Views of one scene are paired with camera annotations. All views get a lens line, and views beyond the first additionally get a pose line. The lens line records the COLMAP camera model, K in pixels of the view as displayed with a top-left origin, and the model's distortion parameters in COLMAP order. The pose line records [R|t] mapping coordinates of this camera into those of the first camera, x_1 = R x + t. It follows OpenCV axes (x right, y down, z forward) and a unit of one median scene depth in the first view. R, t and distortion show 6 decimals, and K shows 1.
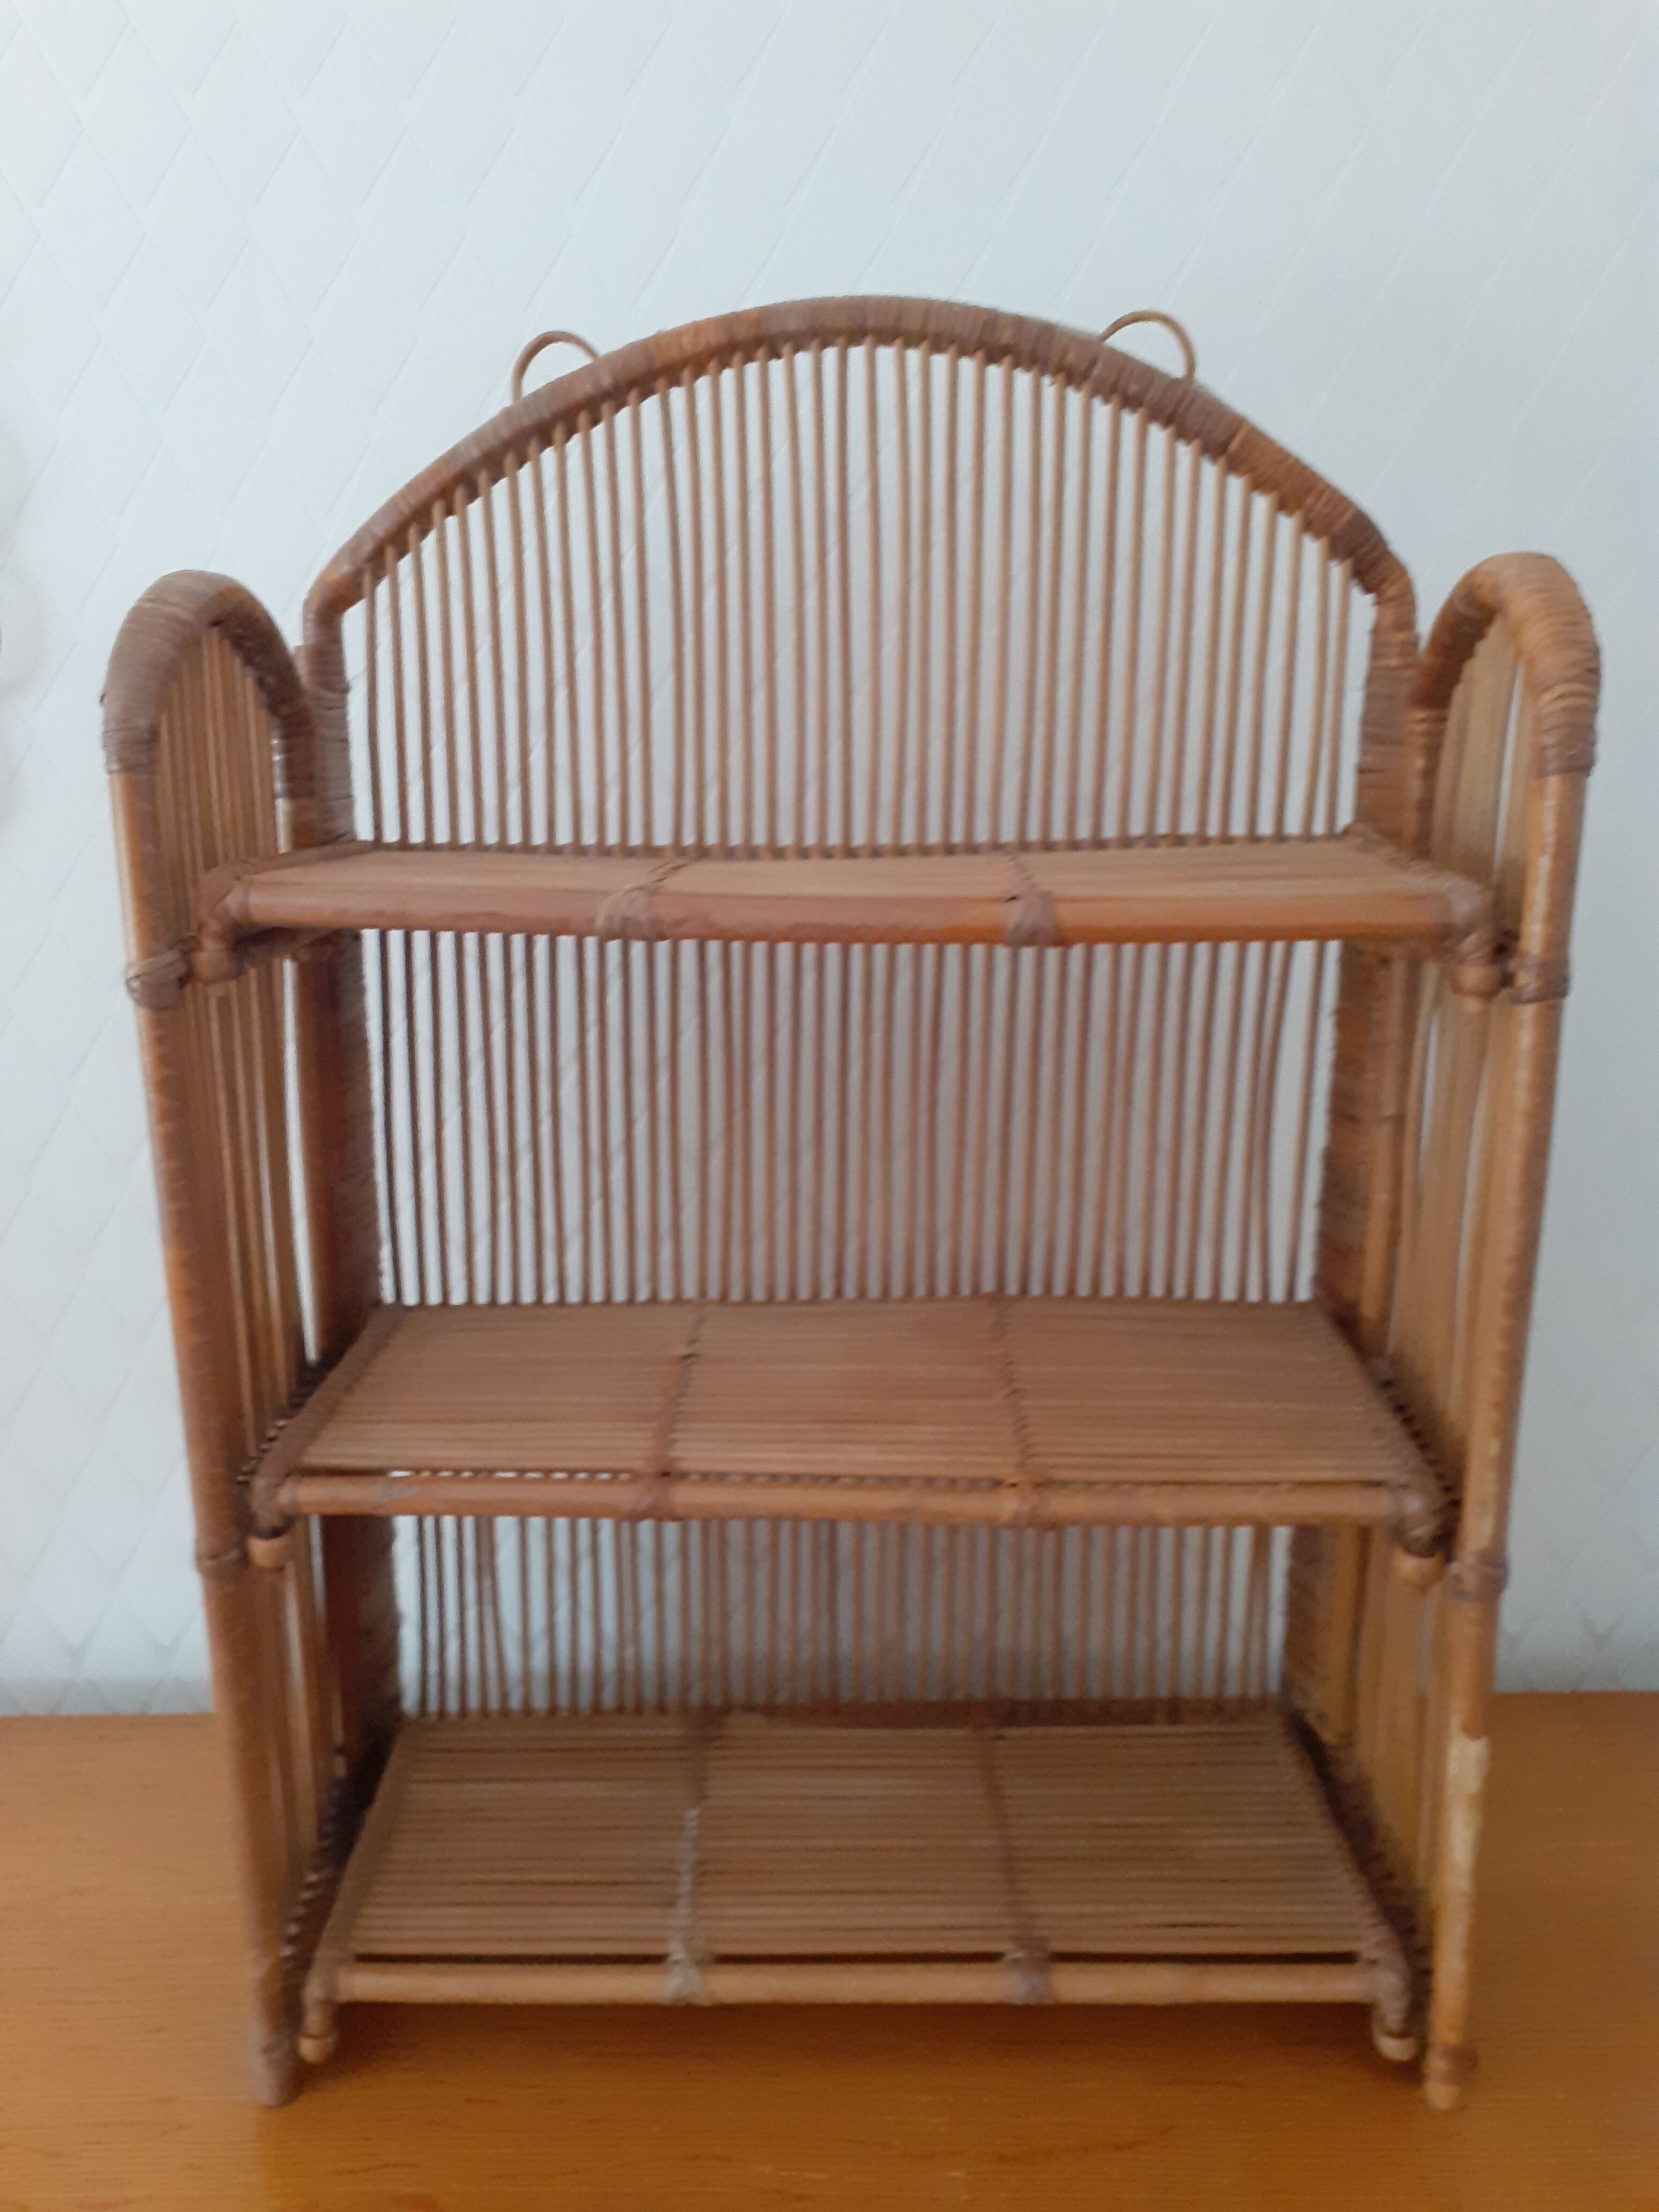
lens RADIAL K [[1889.5, 0, 837.5], [0, 1889.5, 1131.4], [0, 0, 1]] dist [-0.005080, -0.001794]
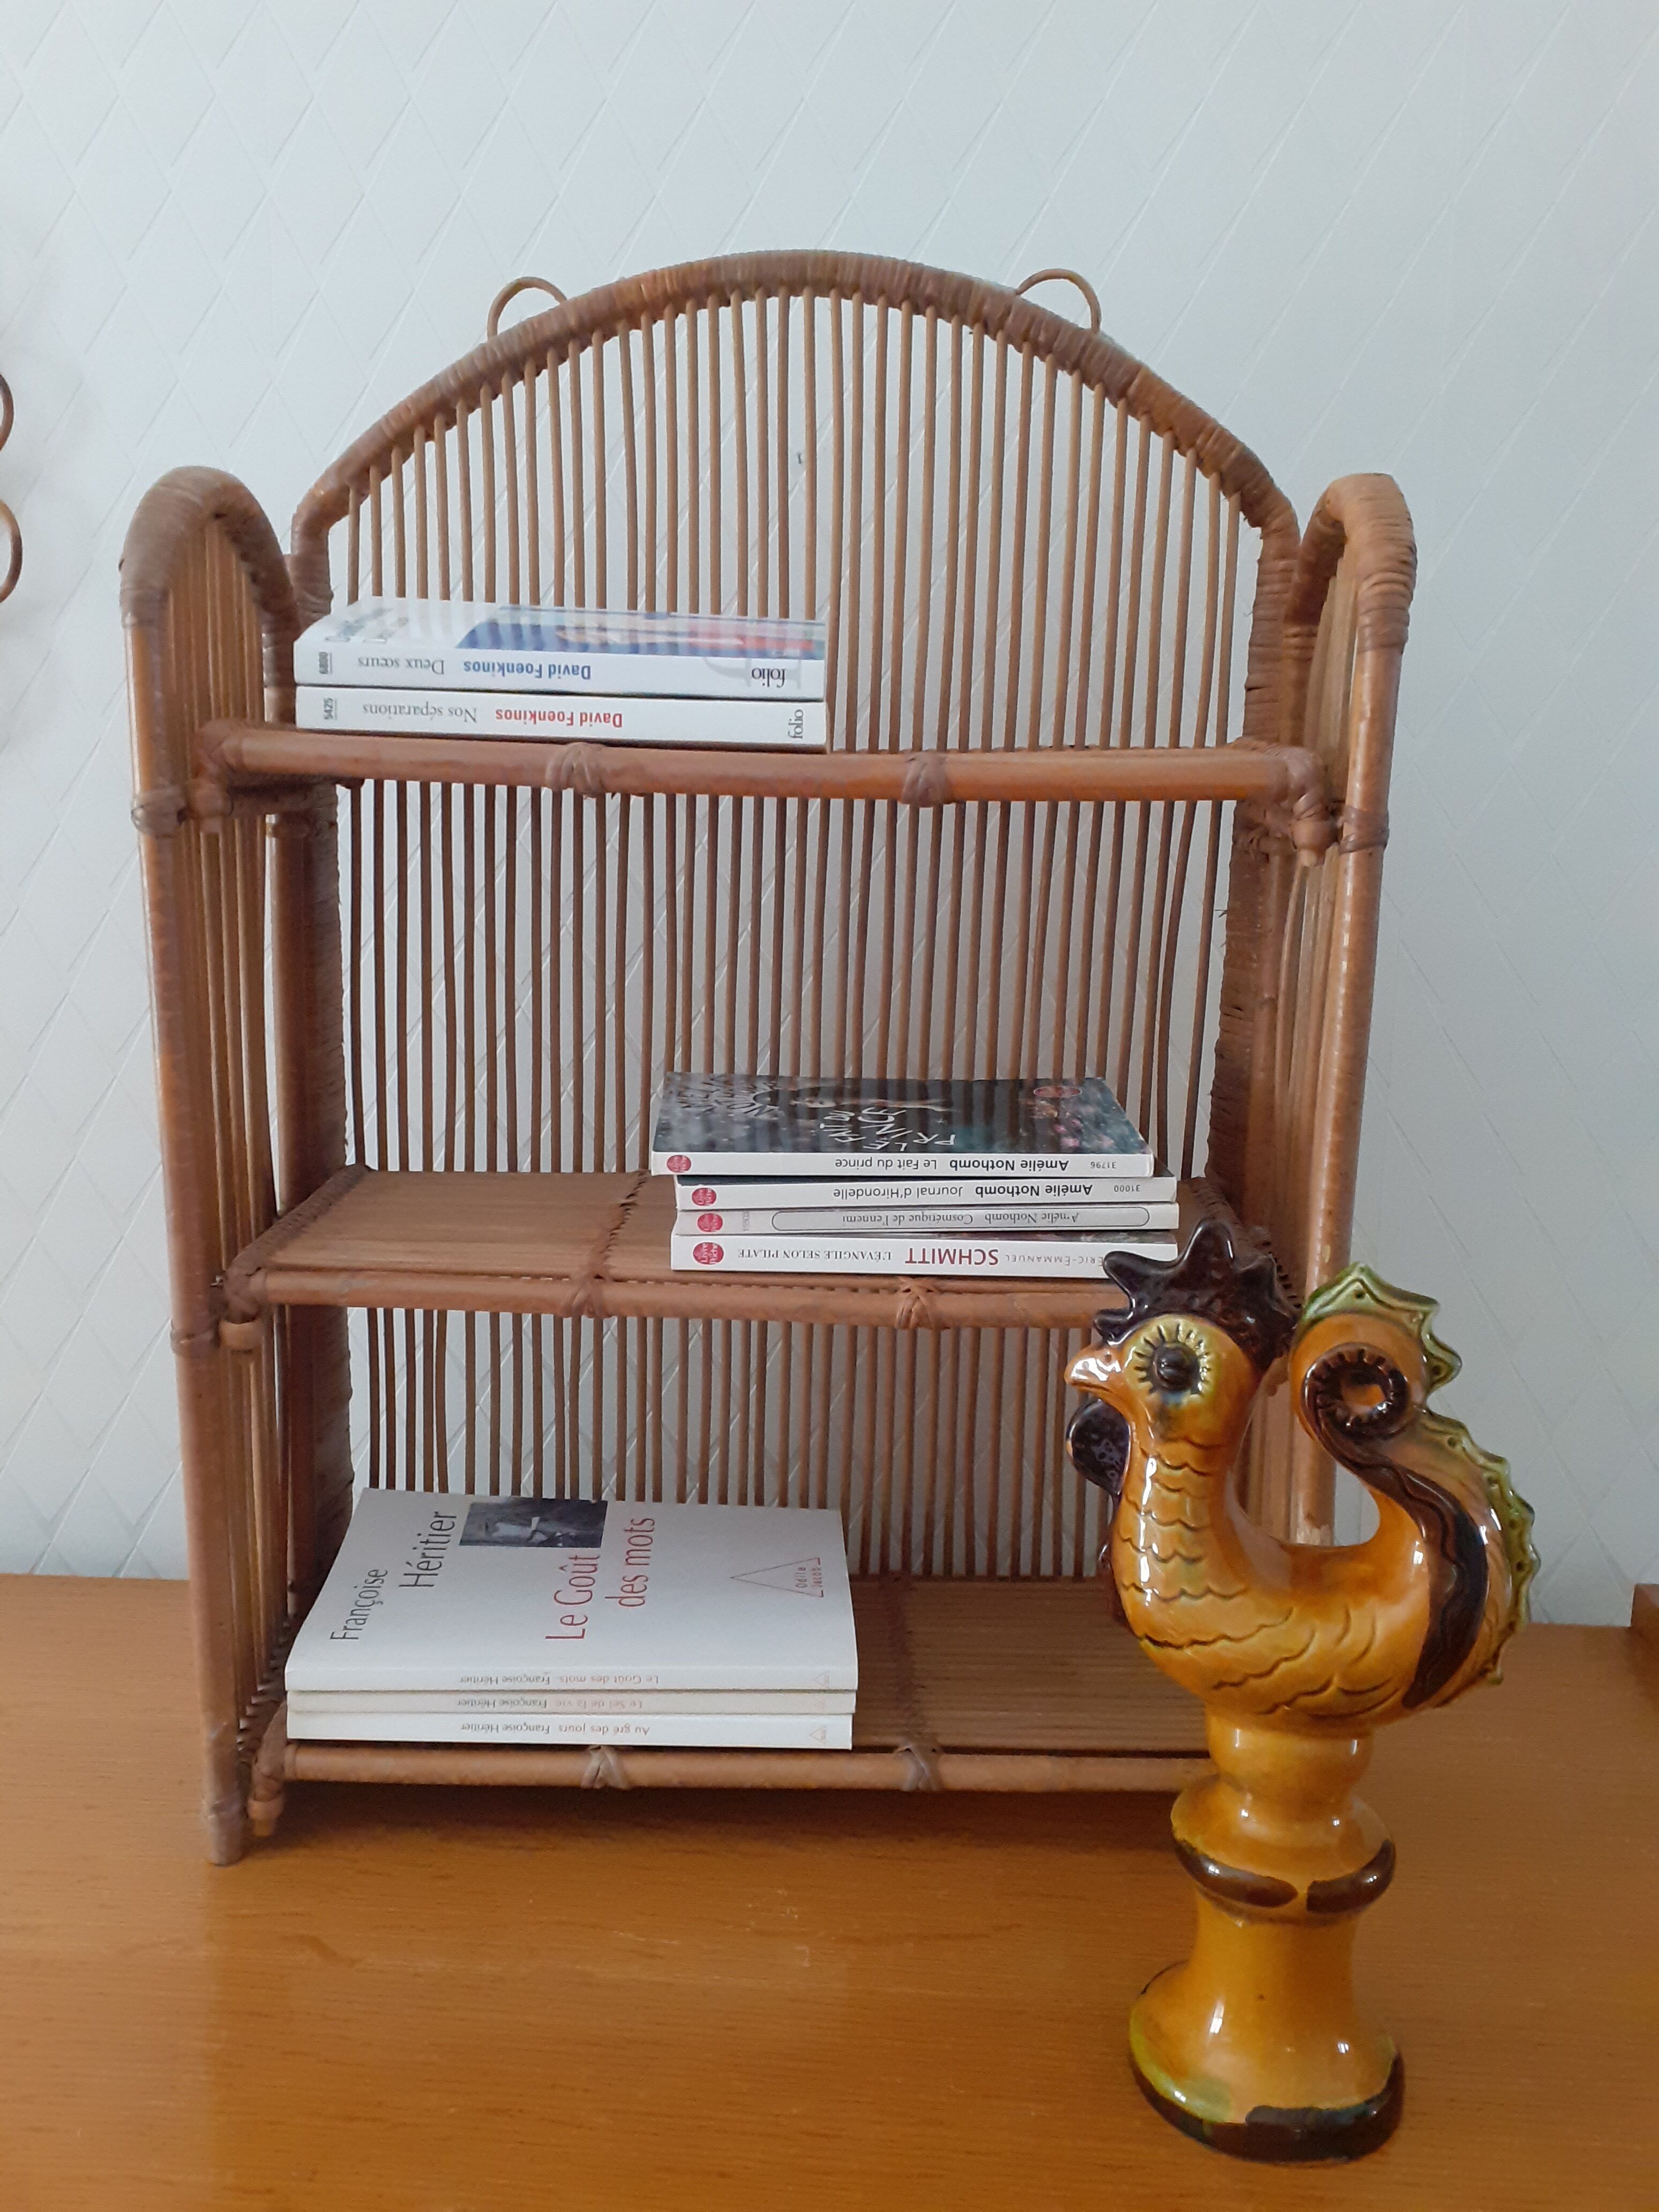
lens RADIAL K [[2008.3, 0, 829.5], [0, 2008.3, 1106.0], [0, 0, 1]] dist [0.018237, 0.003277]
pose [[0.999773, 0.021296, -0.000494, 0.040291], [-0.021297, 0.998817, -0.043721, 0.115000], [-0.000438, 0.043721, 0.999044, -0.170783]]
